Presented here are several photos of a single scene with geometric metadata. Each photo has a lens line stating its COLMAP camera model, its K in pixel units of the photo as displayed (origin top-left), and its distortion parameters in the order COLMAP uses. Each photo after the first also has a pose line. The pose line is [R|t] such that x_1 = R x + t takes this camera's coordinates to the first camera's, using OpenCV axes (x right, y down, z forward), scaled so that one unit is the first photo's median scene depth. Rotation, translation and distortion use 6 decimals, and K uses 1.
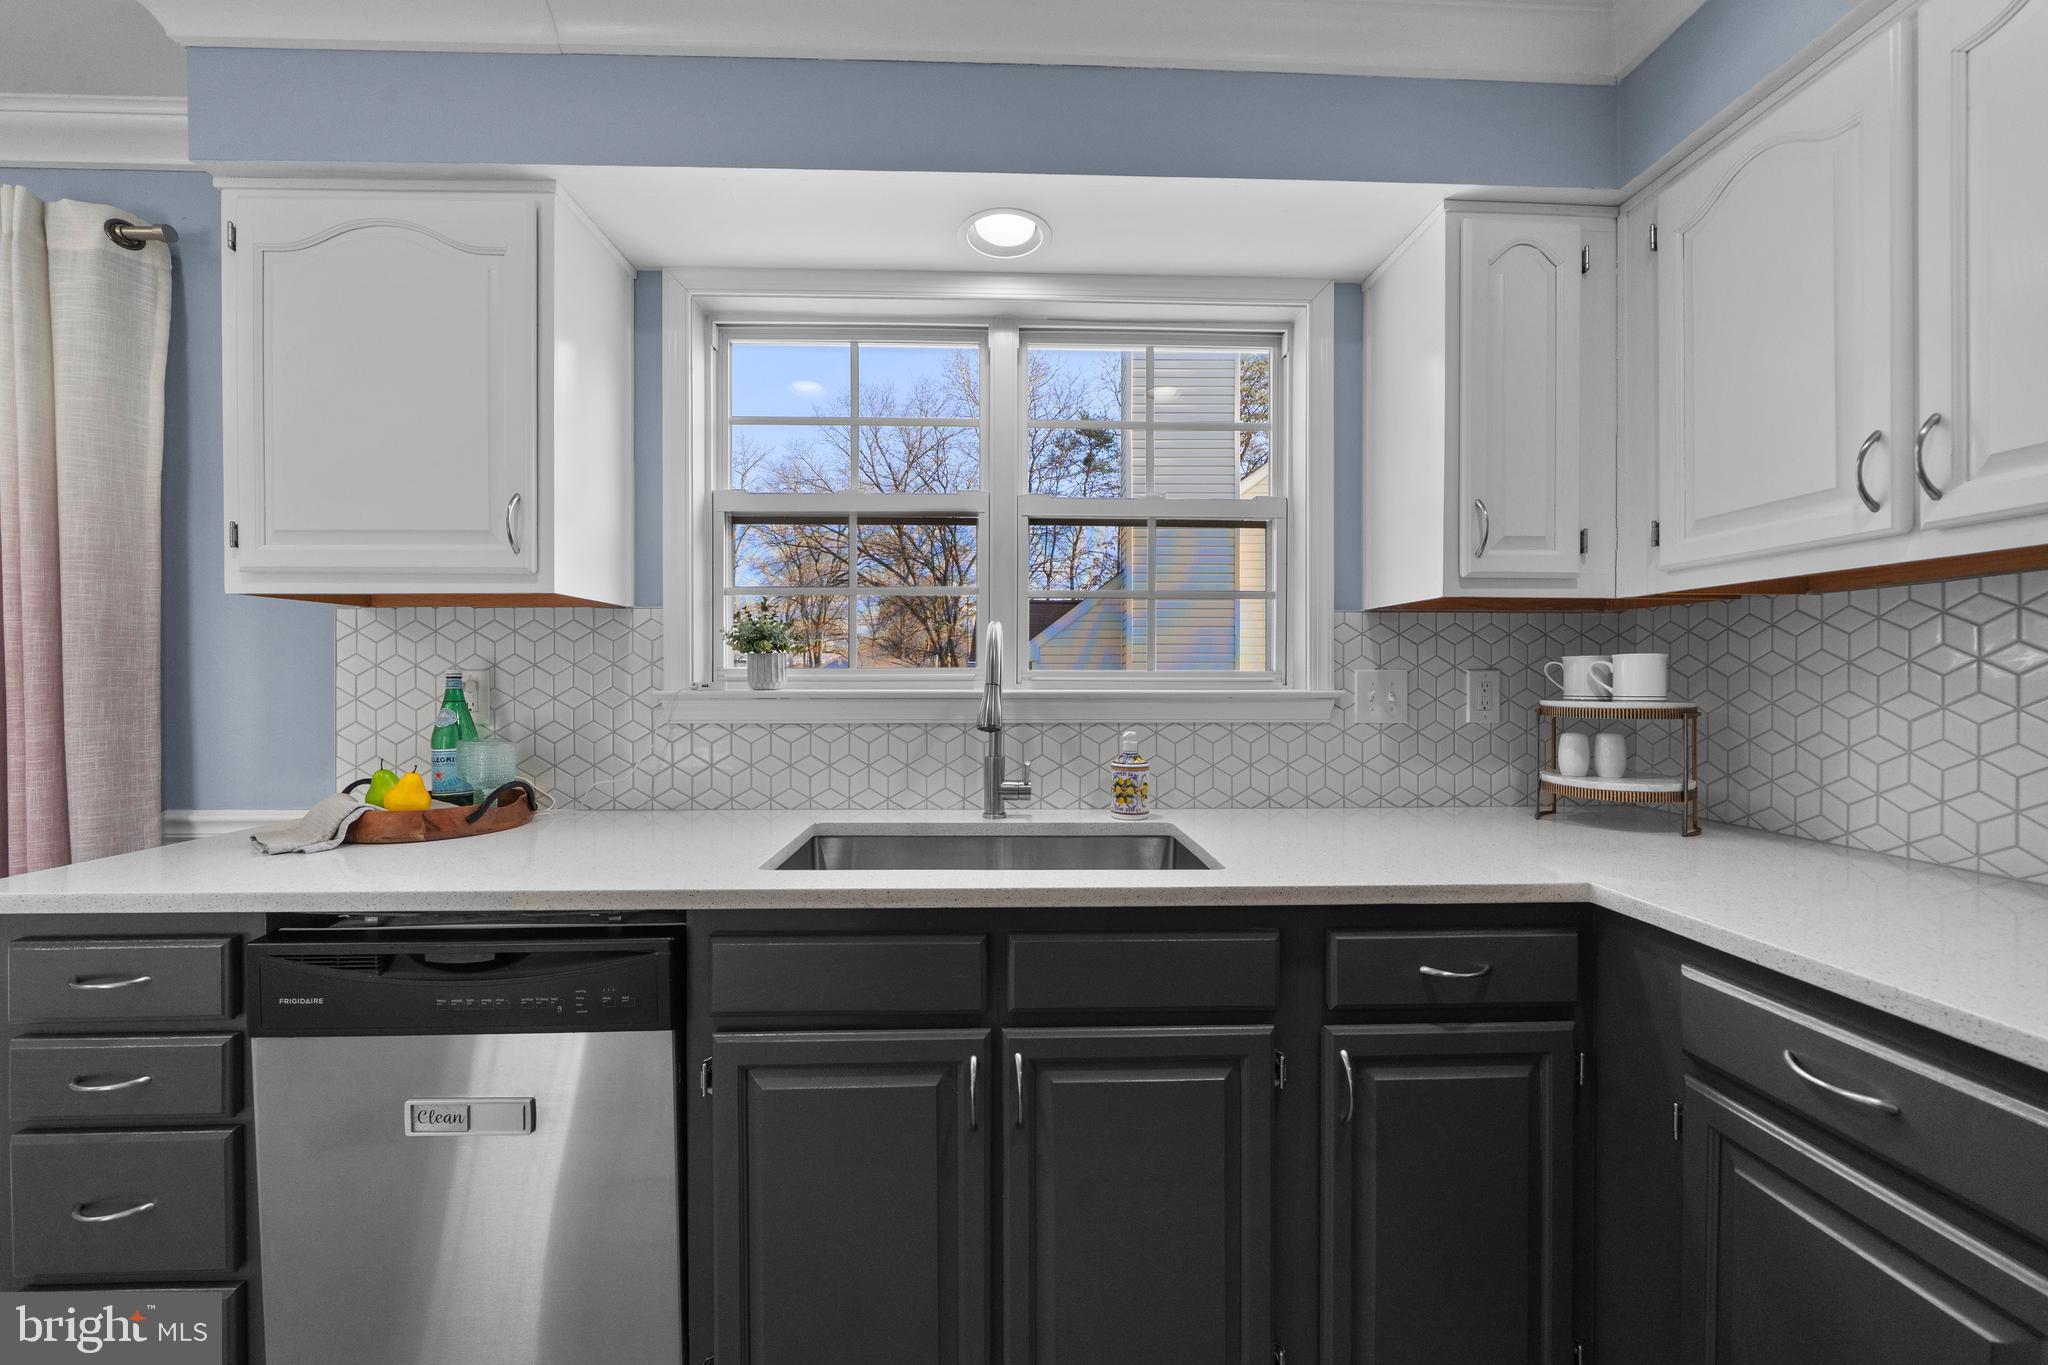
lens RADIAL K [[750.1, 0, 1021.2], [0, 750.1, 686.8], [0, 0, 1]] dist [-0.001090, -0.000163]
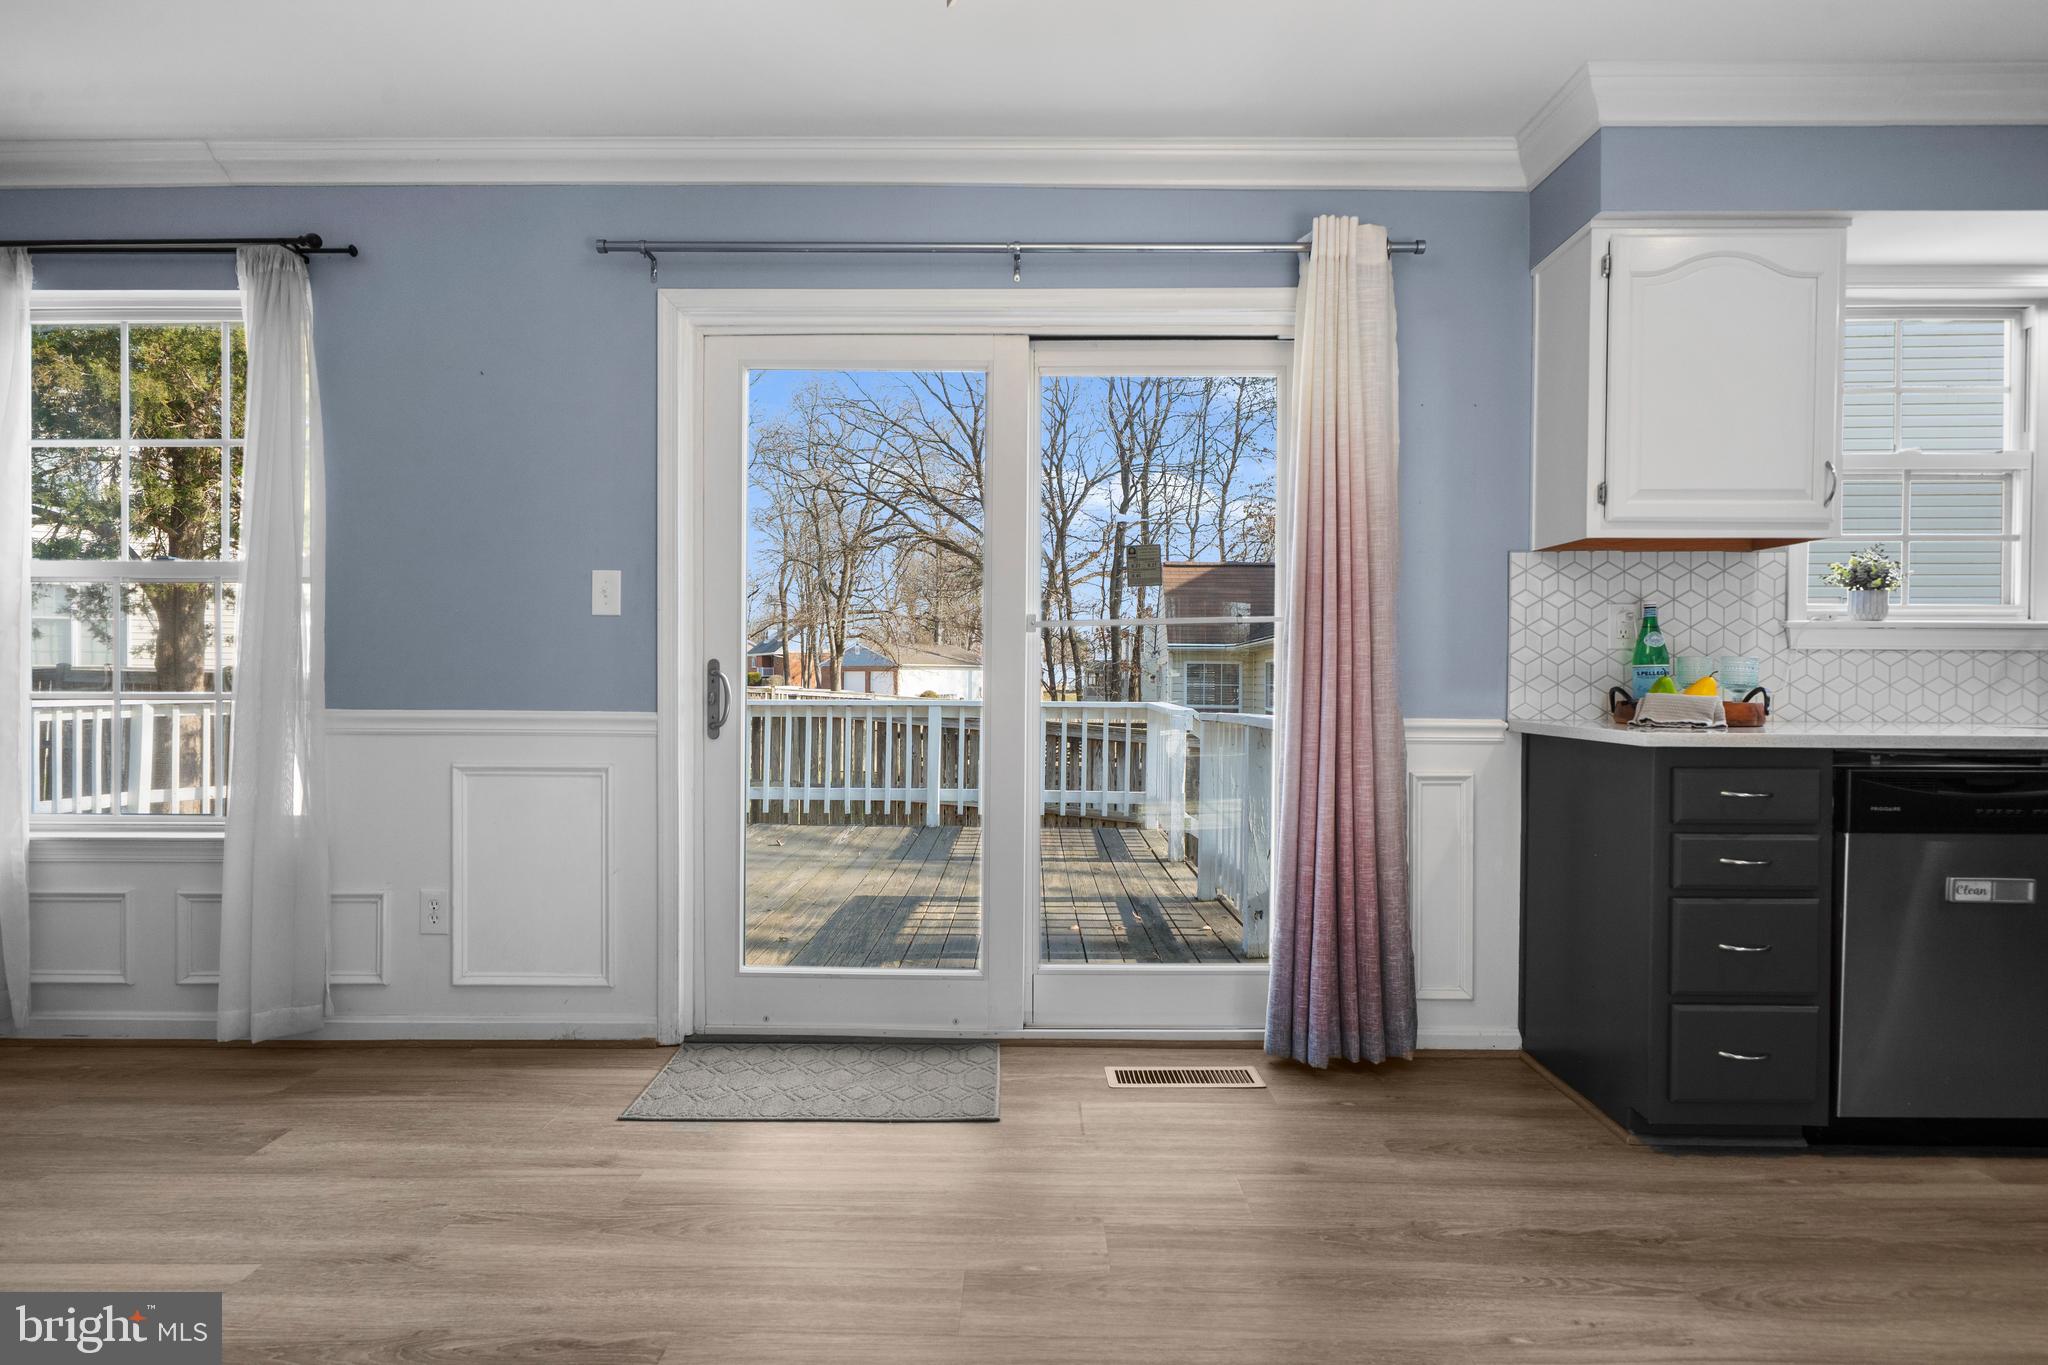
lens RADIAL K [[1013.0, 0, 1025.0], [0, 1013.0, 681.5], [0, 0, 1]] dist [0.000446, 0.000499]
pose [[0.999145, 0.005783, -0.040926, -1.787337], [-0.005680, 0.999980, 0.002624, 0.114412], [0.040941, -0.002389, 0.999159, -0.726460]]
